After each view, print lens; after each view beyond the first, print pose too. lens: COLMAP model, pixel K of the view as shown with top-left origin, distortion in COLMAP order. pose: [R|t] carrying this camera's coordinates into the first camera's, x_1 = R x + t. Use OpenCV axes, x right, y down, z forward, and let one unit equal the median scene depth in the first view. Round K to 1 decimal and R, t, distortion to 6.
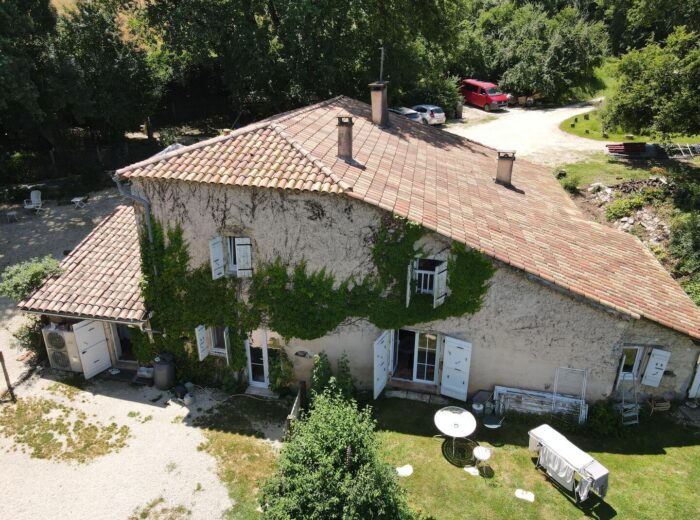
lens RADIAL K [[503.5, 0, 351.6], [0, 503.5, 260.6], [0, 0, 1]] dist [0.021740, -0.007585]
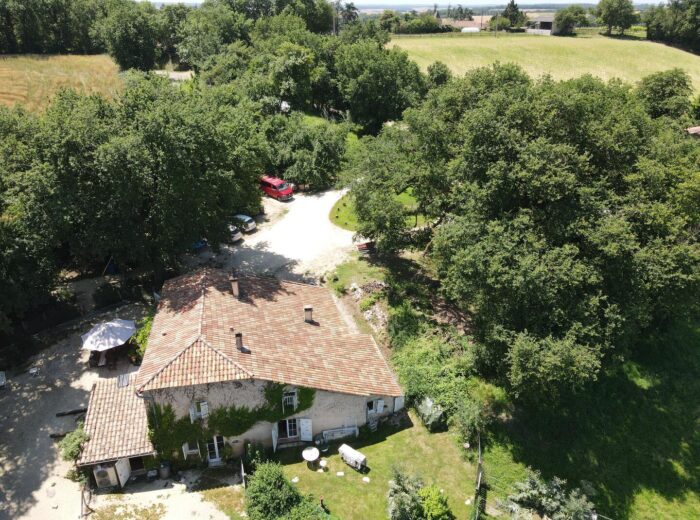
lens RADIAL K [[503.5, 0, 348.5], [0, 503.5, 260.9], [0, 0, 1]] dist [0.021740, -0.007585]
pose [[0.913170, -0.182745, 0.364315, -0.315018], [0.160962, 0.982888, 0.089572, -0.710841], [-0.374449, -0.023153, 0.926958, -1.192677]]
